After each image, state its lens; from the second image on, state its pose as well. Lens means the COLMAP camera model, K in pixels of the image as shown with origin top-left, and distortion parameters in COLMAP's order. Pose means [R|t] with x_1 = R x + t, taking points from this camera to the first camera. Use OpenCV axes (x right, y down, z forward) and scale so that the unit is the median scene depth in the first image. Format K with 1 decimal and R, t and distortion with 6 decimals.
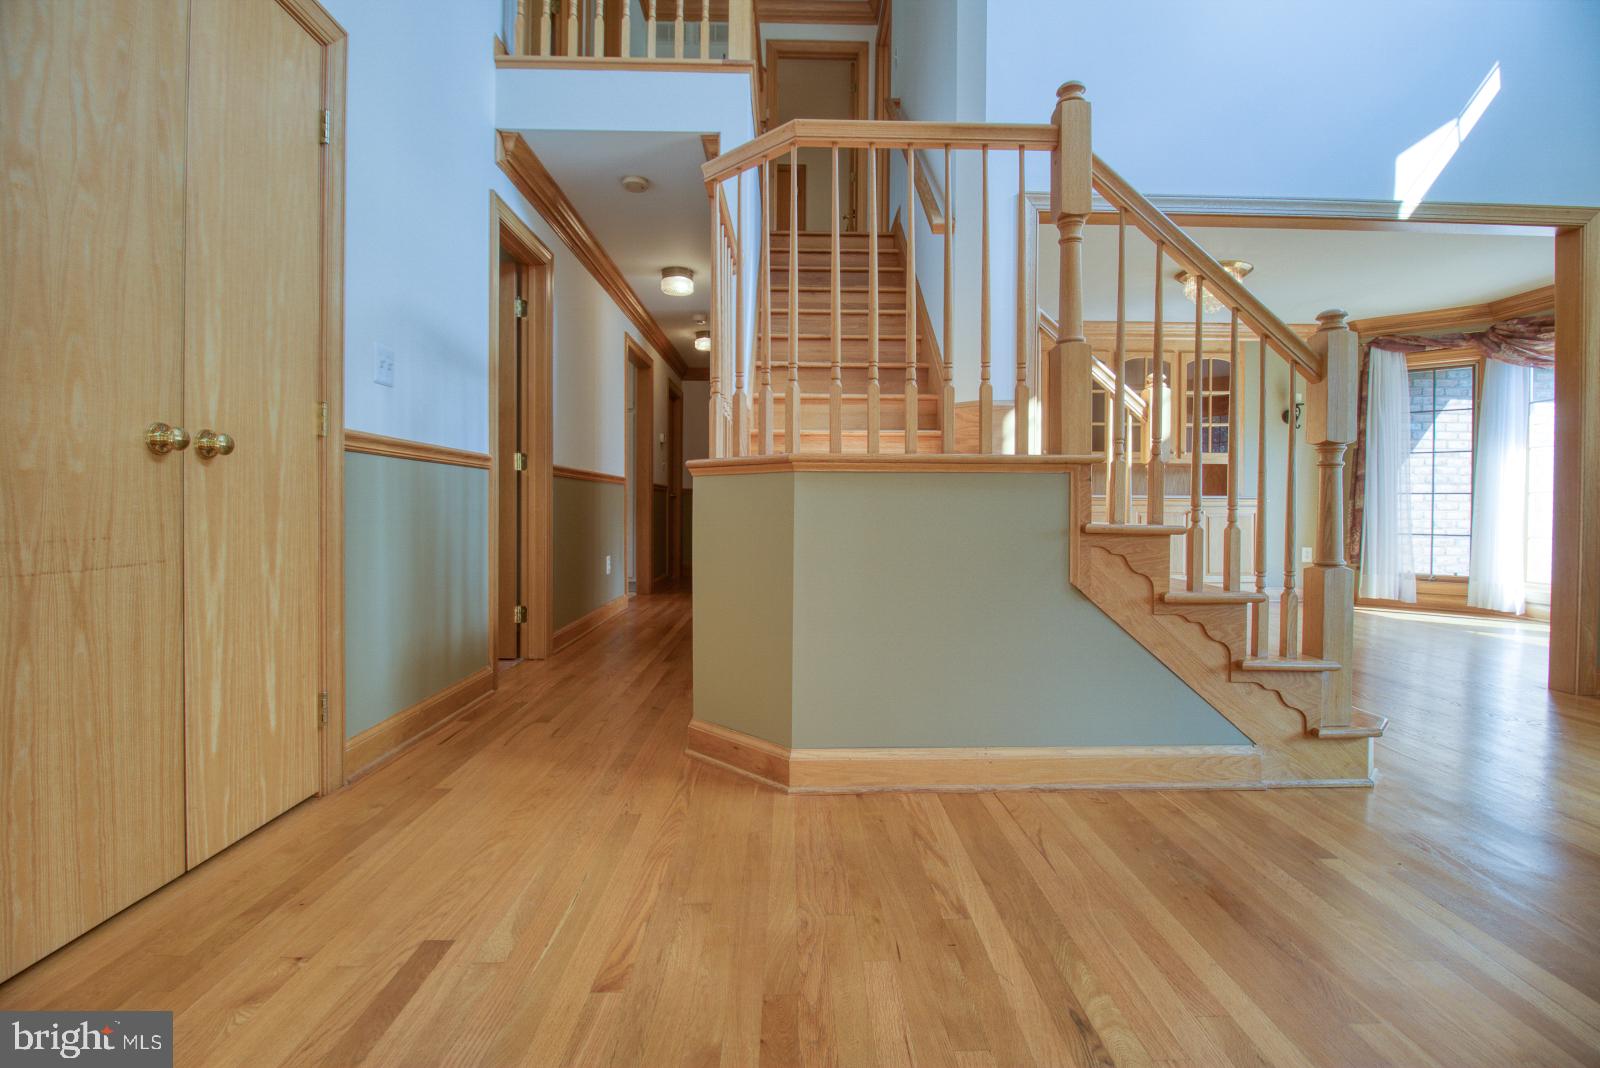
lens RADIAL K [[735.7, 0, 800.0], [0, 735.7, 534.0], [0, 0, 1]] dist [-0.001138, -0.018254]
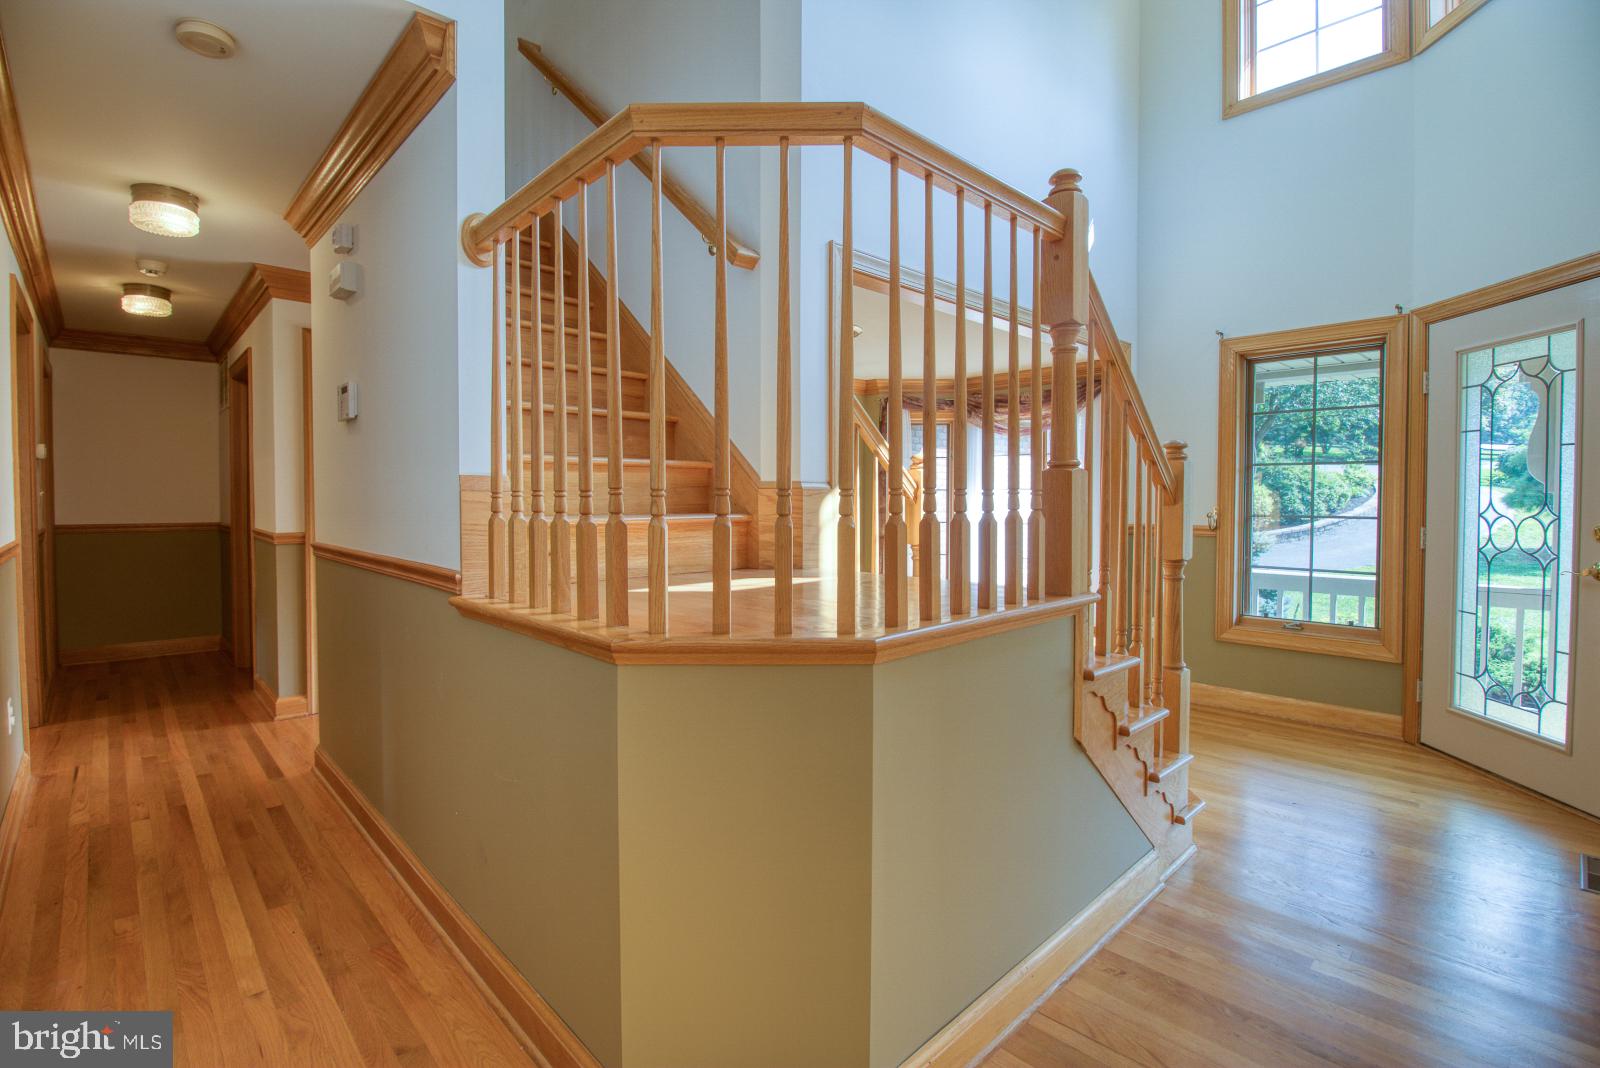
lens RADIAL K [[738.1, 0, 796.4], [0, 738.1, 516.4], [0, 0, 1]] dist [0.001169, -0.014406]
pose [[0.732128, -0.023078, 0.680776, -0.327202], [0.028621, 0.999586, 0.003106, -0.144825], [-0.680565, 0.017211, 0.732485, 0.390256]]
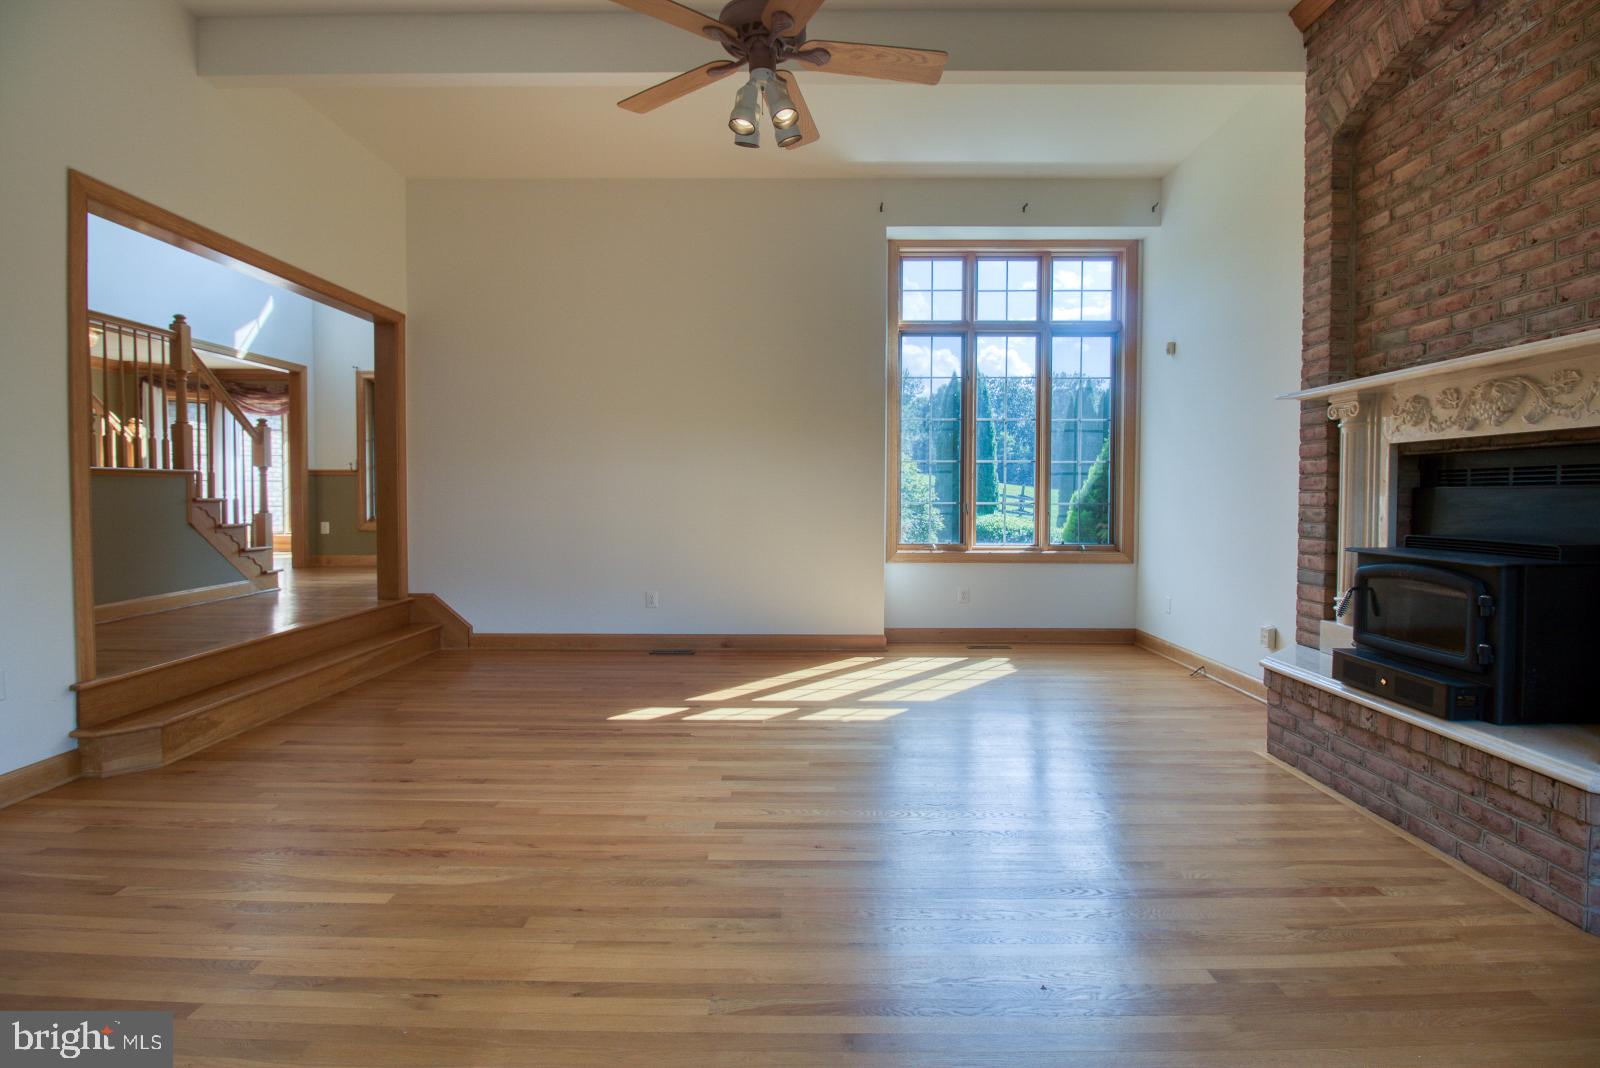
lens RADIAL K [[747.8, 0, 803.4], [0, 747.8, 517.4], [0, 0, 1]] dist [0.001052, -0.013509]
pose [[0.022006, -0.041287, 0.998905, -1.407846], [0.032782, 0.998639, 0.040554, 0.012217], [-0.999220, 0.031854, 0.023329, -0.754393]]
